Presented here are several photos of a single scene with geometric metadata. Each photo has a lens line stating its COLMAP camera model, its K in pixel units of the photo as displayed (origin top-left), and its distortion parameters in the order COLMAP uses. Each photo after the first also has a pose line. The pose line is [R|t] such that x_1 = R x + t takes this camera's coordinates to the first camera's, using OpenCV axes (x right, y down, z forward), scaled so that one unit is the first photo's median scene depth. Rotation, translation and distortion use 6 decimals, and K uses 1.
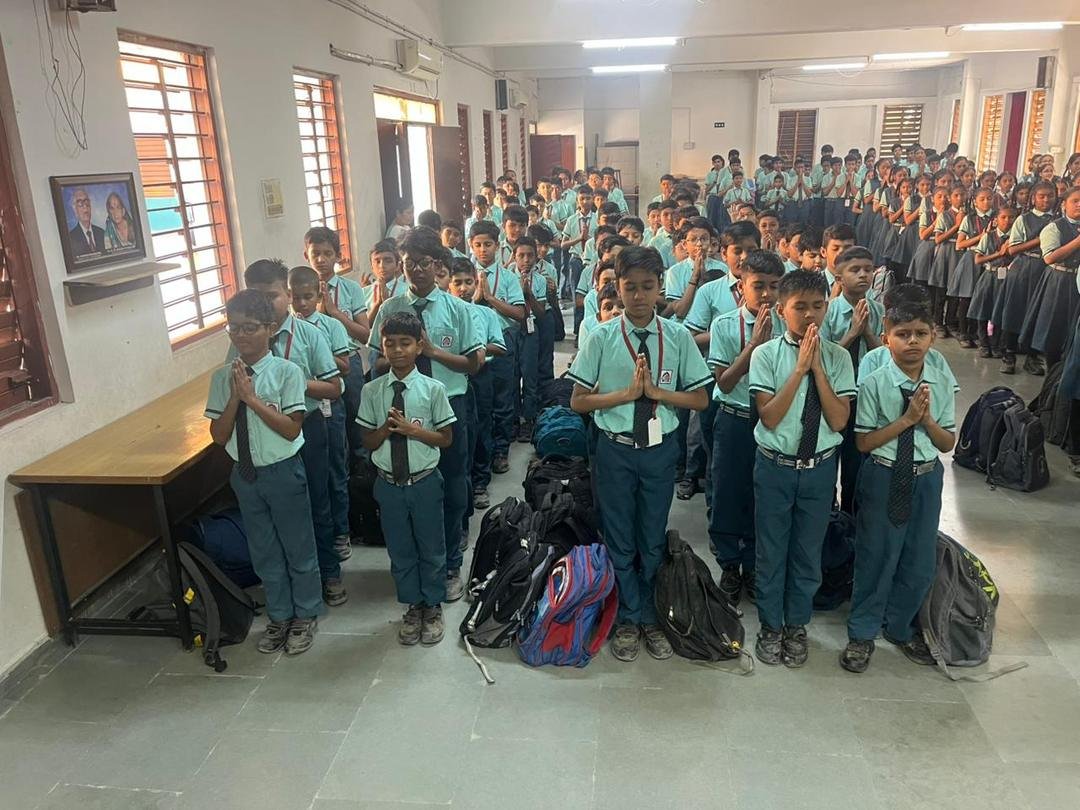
lens RADIAL K [[824.8, 0, 547.9], [0, 824.8, 405.9], [0, 0, 1]] dist [0.063071, -0.057290]
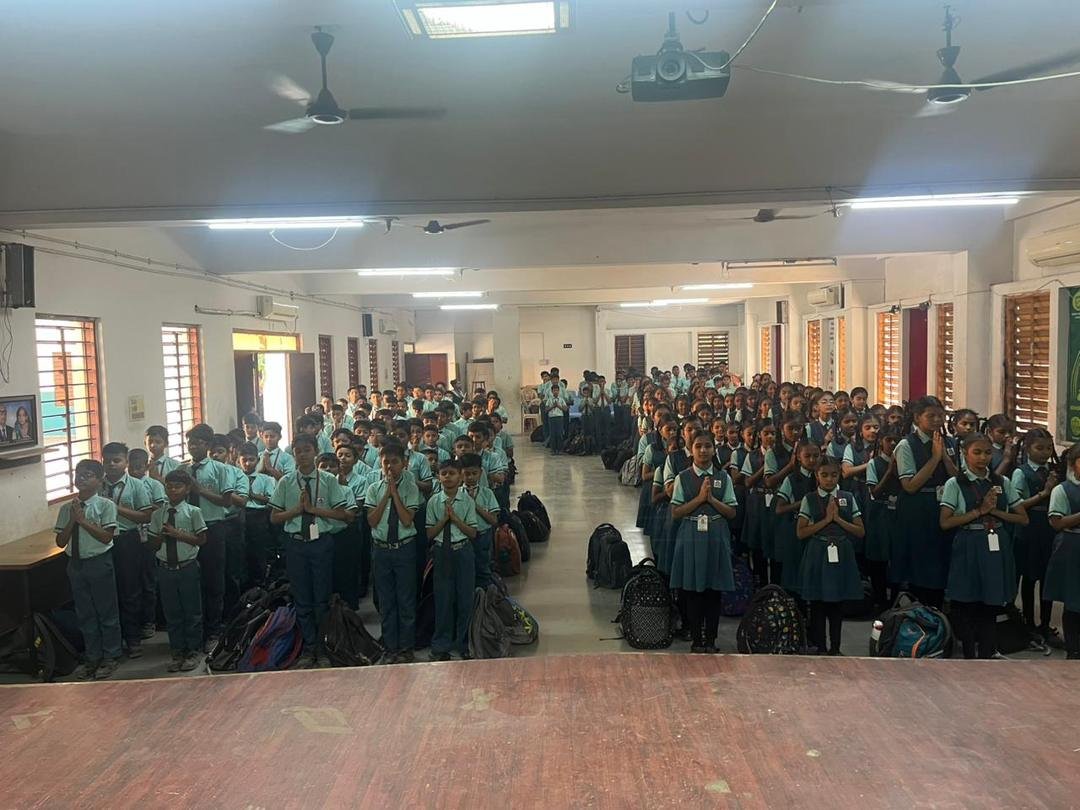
lens RADIAL K [[824.8, 0, 543.1], [0, 824.8, 411.8], [0, 0, 1]] dist [0.063071, -0.057290]
pose [[0.997038, -0.005030, 0.076746, 0.336382], [0.022776, 0.972410, -0.232162, 0.143703], [-0.073461, 0.233222, 0.969645, -0.597437]]
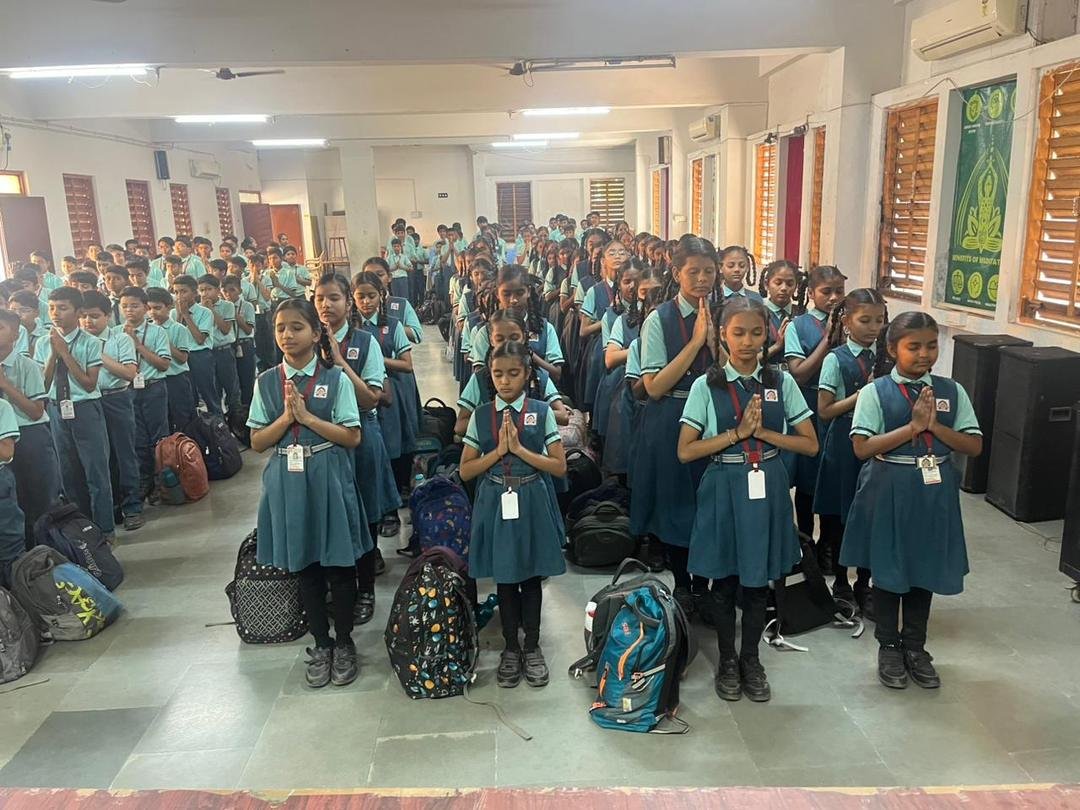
lens RADIAL K [[824.8, 0, 548.4], [0, 824.8, 401.5], [0, 0, 1]] dist [0.063071, -0.057290]
pose [[0.989016, -0.036857, 0.143140, 0.769551], [0.048332, 0.995818, -0.077531, 0.043937], [-0.139684, 0.083598, 0.986661, -0.143741]]
